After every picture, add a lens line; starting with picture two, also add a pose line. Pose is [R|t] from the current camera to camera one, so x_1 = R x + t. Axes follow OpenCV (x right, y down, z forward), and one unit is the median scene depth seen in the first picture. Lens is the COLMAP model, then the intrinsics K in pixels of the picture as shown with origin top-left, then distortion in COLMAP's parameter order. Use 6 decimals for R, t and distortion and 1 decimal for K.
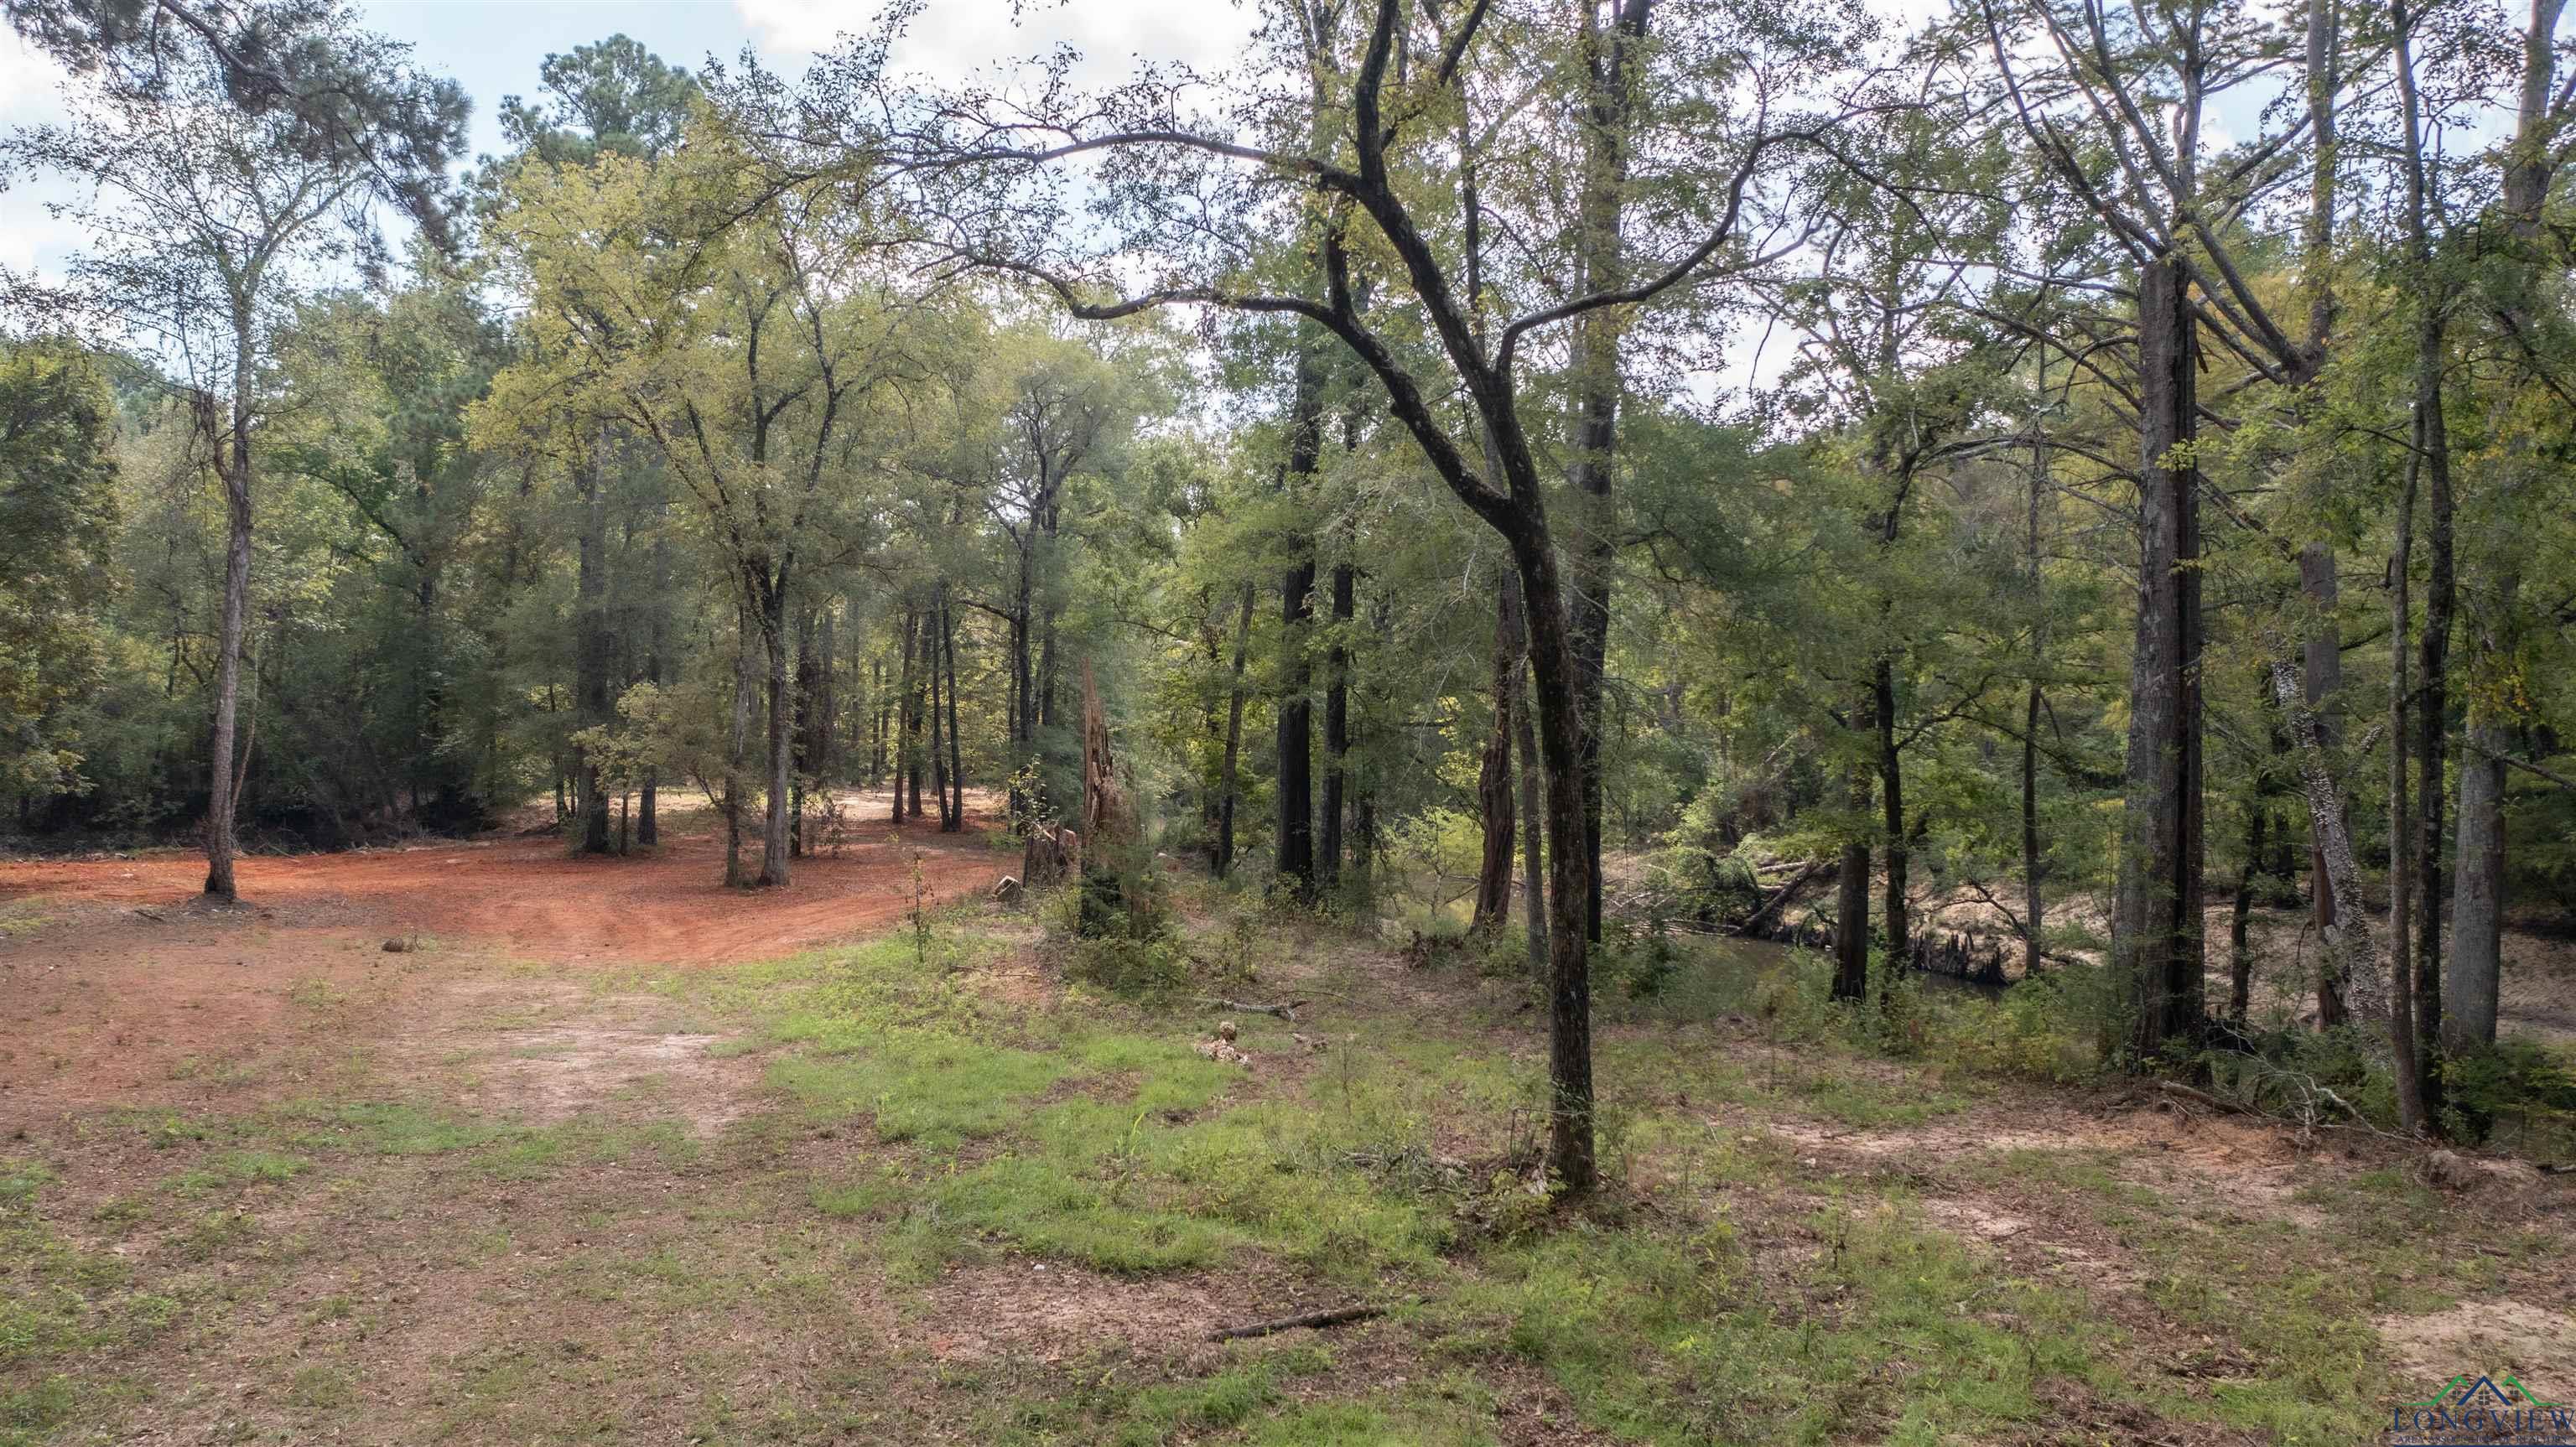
lens RADIAL K [[2046.1, 0, 1306.8], [0, 2046.1, 704.9], [0, 0, 1]] dist [-0.026617, 0.004856]
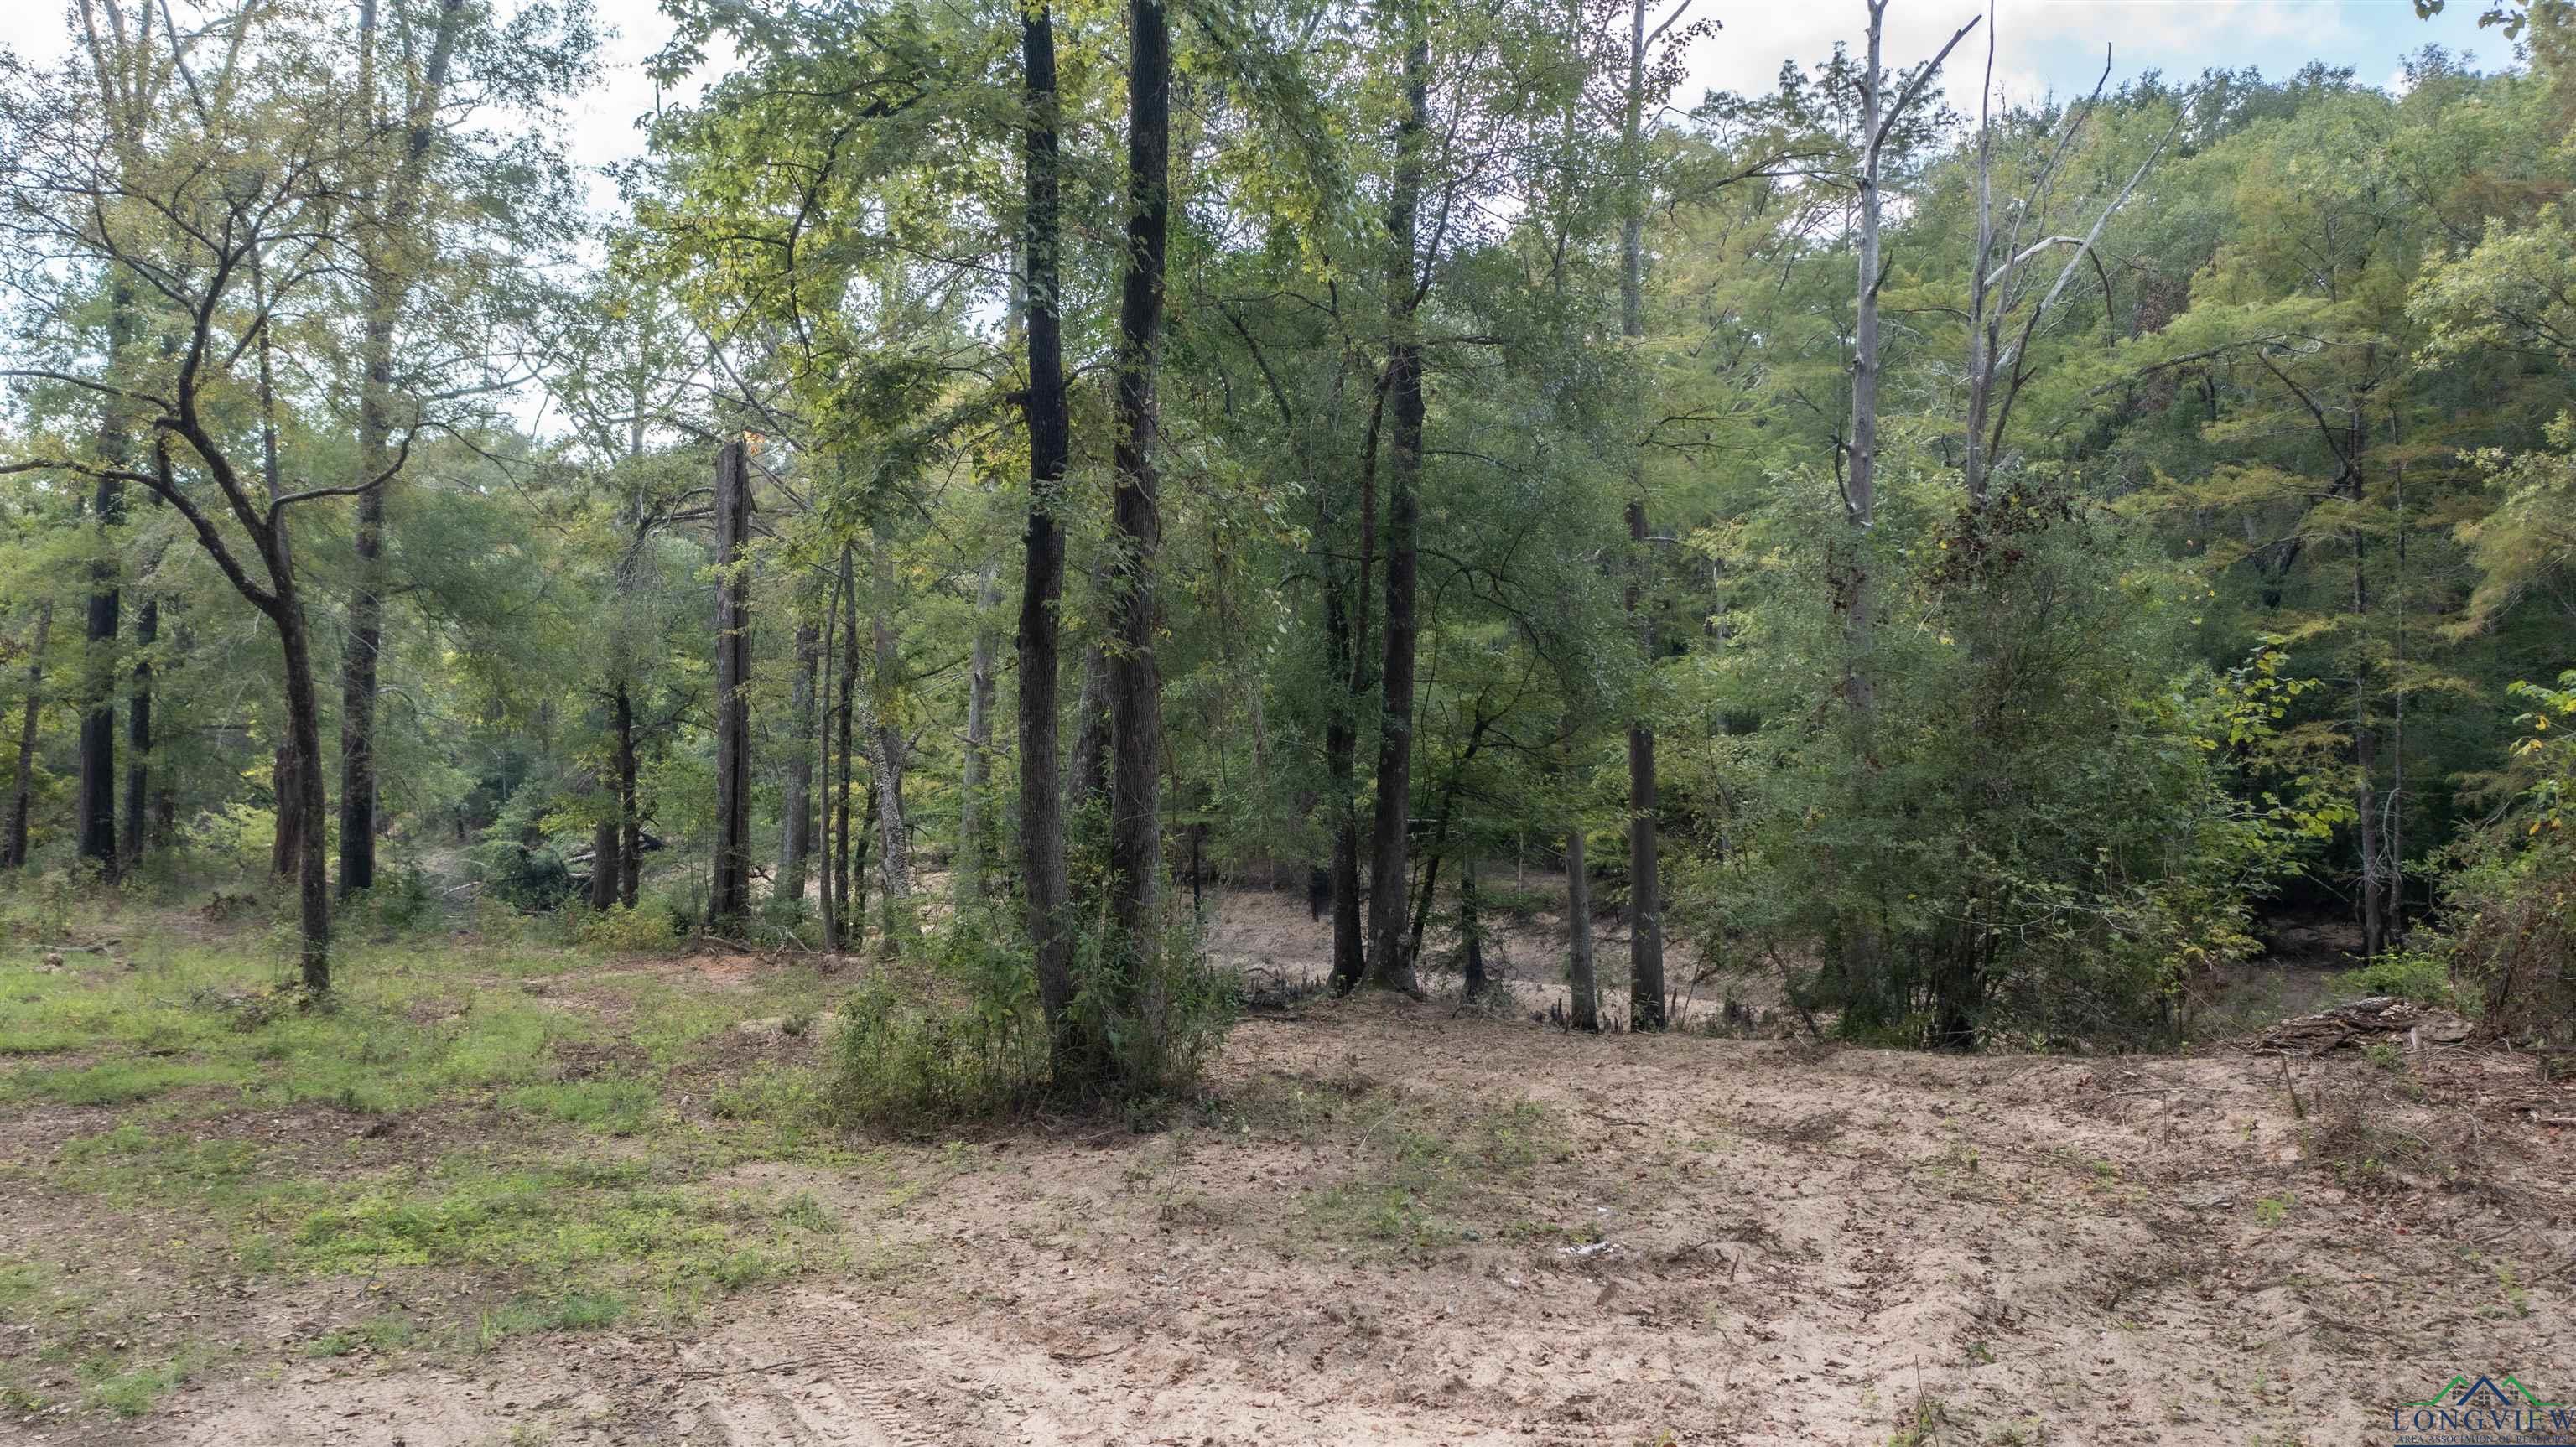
lens RADIAL K [[2046.1, 0, 1306.8], [0, 2046.1, 704.9], [0, 0, 1]] dist [-0.026617, 0.004856]
pose [[0.855471, 0.003645, 0.517837, -0.015868], [-0.003411, 0.999993, -0.001404, -0.003809], [-0.517839, -0.000565, 0.855478, -0.333023]]
